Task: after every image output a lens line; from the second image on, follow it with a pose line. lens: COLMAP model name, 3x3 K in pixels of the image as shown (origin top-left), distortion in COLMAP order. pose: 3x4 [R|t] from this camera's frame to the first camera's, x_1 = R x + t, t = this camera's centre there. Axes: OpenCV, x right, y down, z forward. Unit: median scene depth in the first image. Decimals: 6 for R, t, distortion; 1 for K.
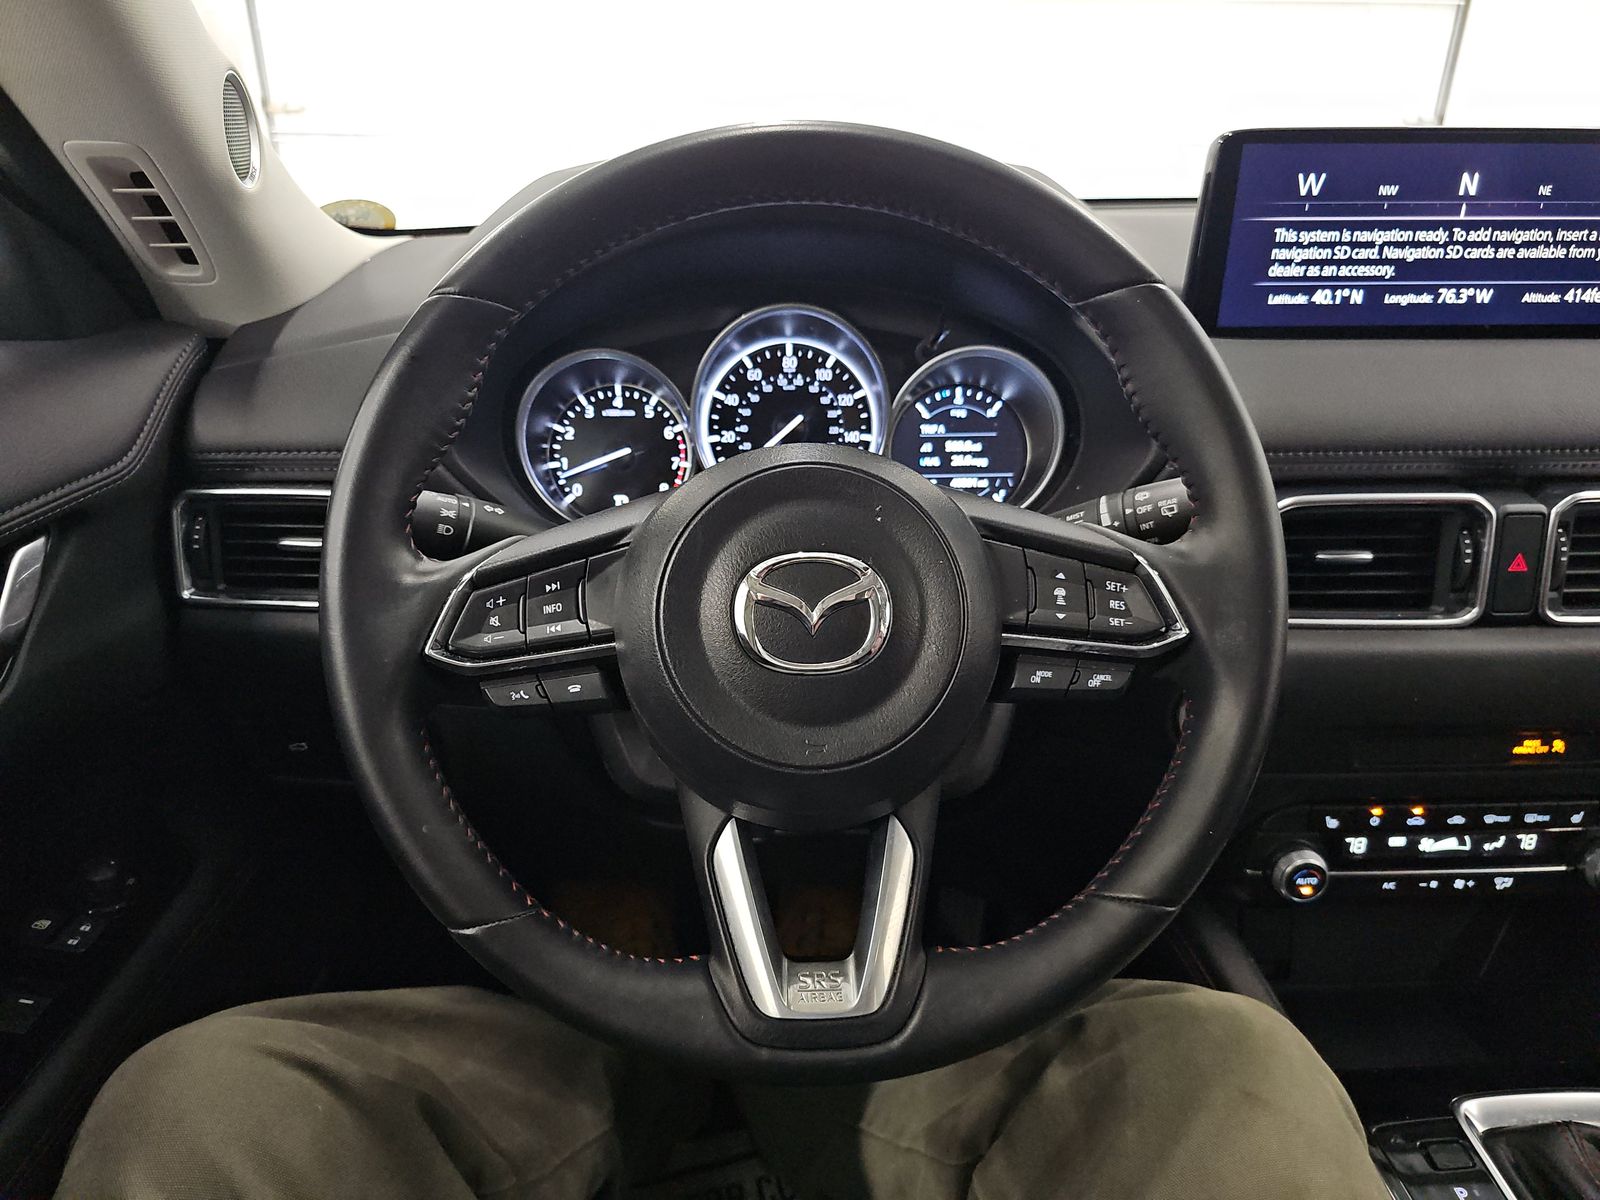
lens RADIAL K [[1054.5, 0, 779.4], [0, 1054.5, 618.6], [0, 0, 1]] dist [0.057031, -0.053802]
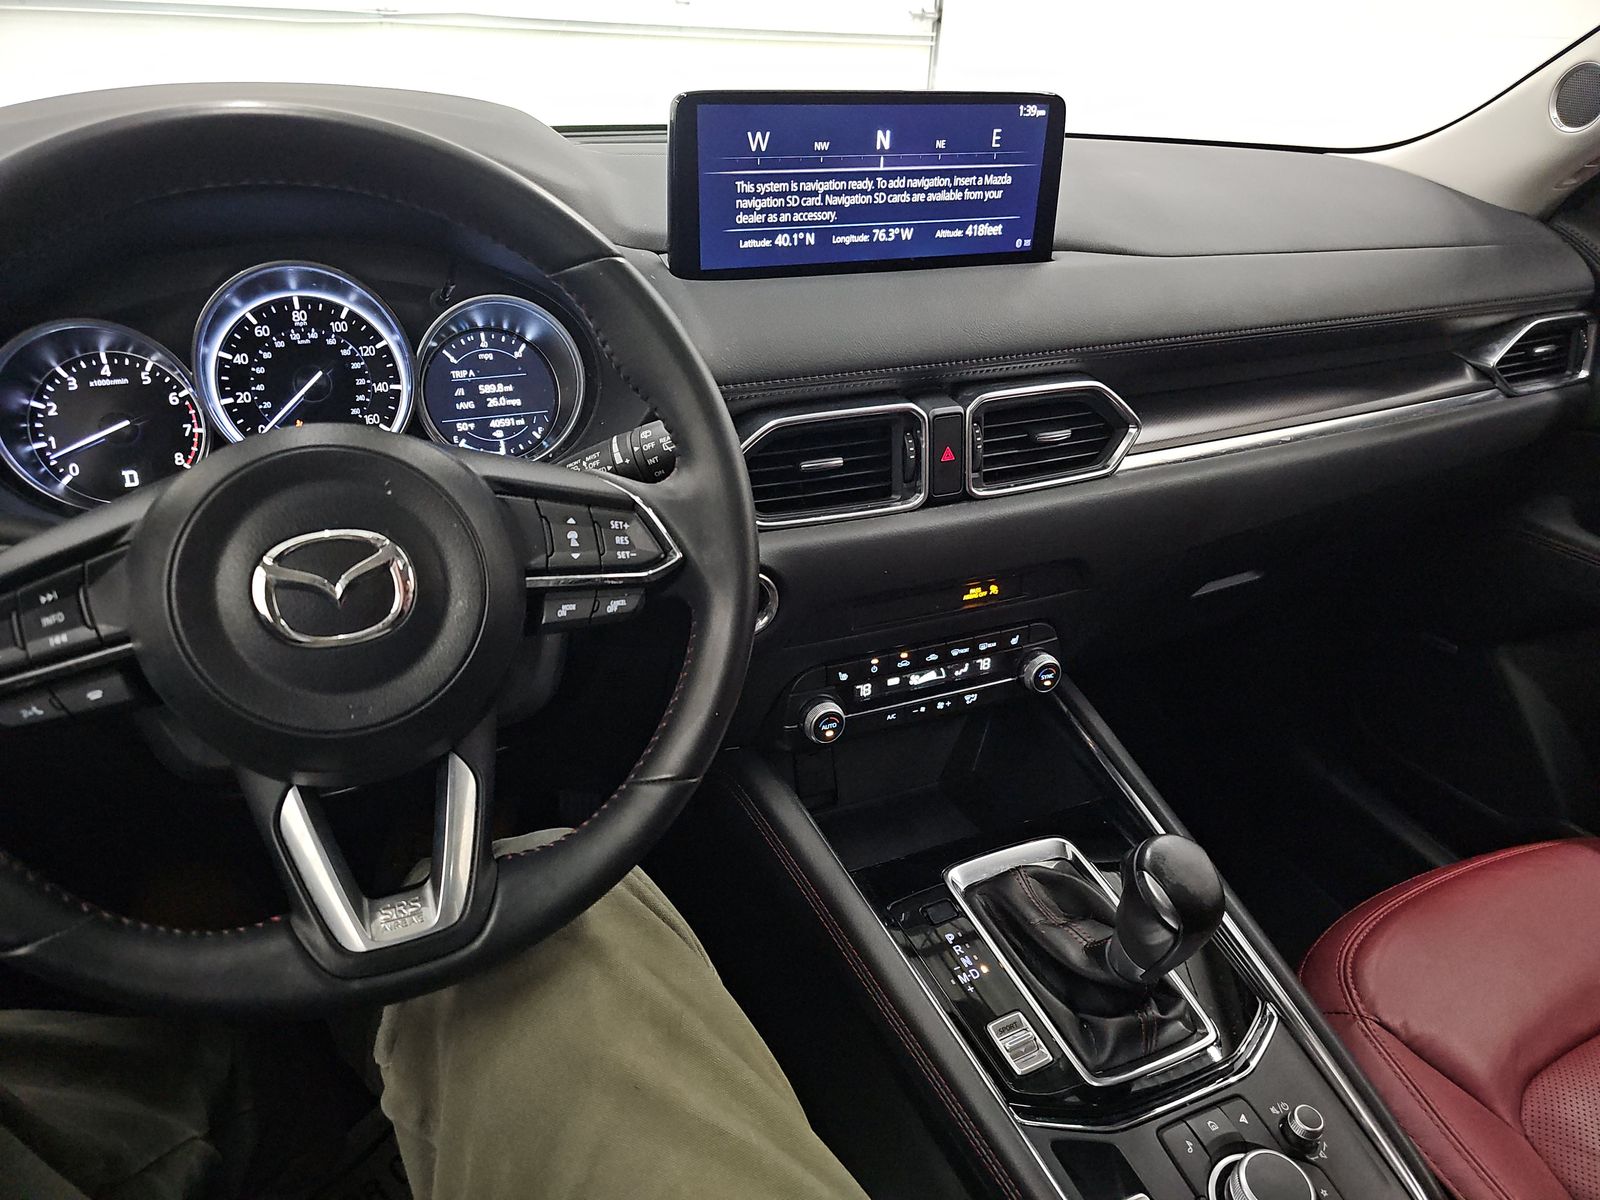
lens RADIAL K [[1054.5, 0, 795.4], [0, 1054.5, 616.5], [0, 0, 1]] dist [0.057031, -0.053802]
pose [[0.928984, -0.154761, 0.336210, 0.066491], [0.118941, 0.985030, 0.124772, -0.038622], [-0.350487, -0.075922, 0.933485, -0.121929]]
